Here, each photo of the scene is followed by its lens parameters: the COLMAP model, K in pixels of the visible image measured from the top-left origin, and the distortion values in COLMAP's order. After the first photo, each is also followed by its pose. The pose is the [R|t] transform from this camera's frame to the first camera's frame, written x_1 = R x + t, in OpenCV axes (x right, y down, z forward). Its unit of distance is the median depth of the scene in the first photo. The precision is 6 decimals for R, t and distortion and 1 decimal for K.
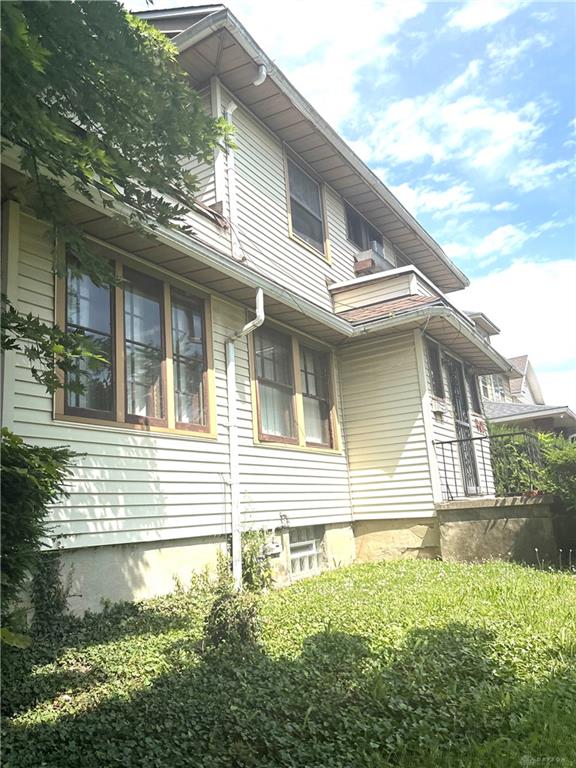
lens RADIAL K [[585.6, 0, 288.0], [0, 585.6, 385.0], [0, 0, 1]] dist [0.031600, -0.042374]
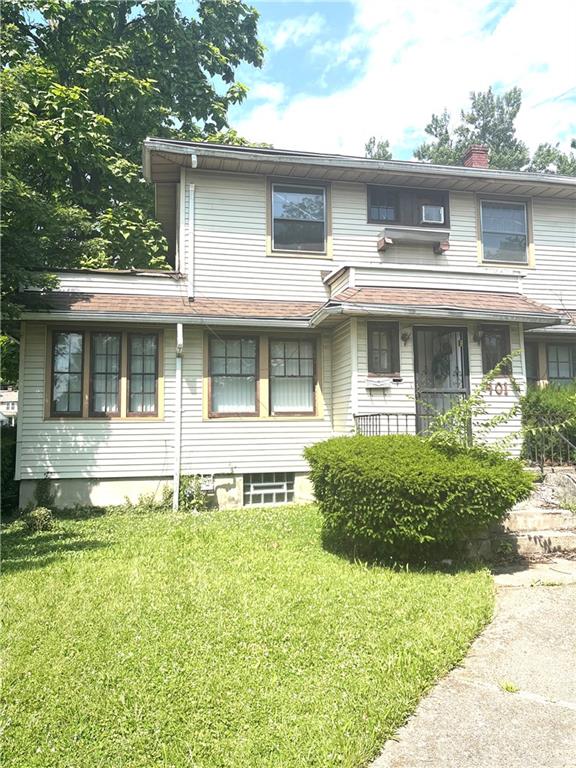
lens RADIAL K [[585.6, 0, 288.0], [0, 585.6, 385.0], [0, 0, 1]] dist [0.031600, -0.042374]
pose [[0.693251, -0.005834, -0.720672, 1.149242], [0.126233, 0.985492, 0.113452, -0.130433], [0.709555, -0.169623, 0.683930, 0.109127]]
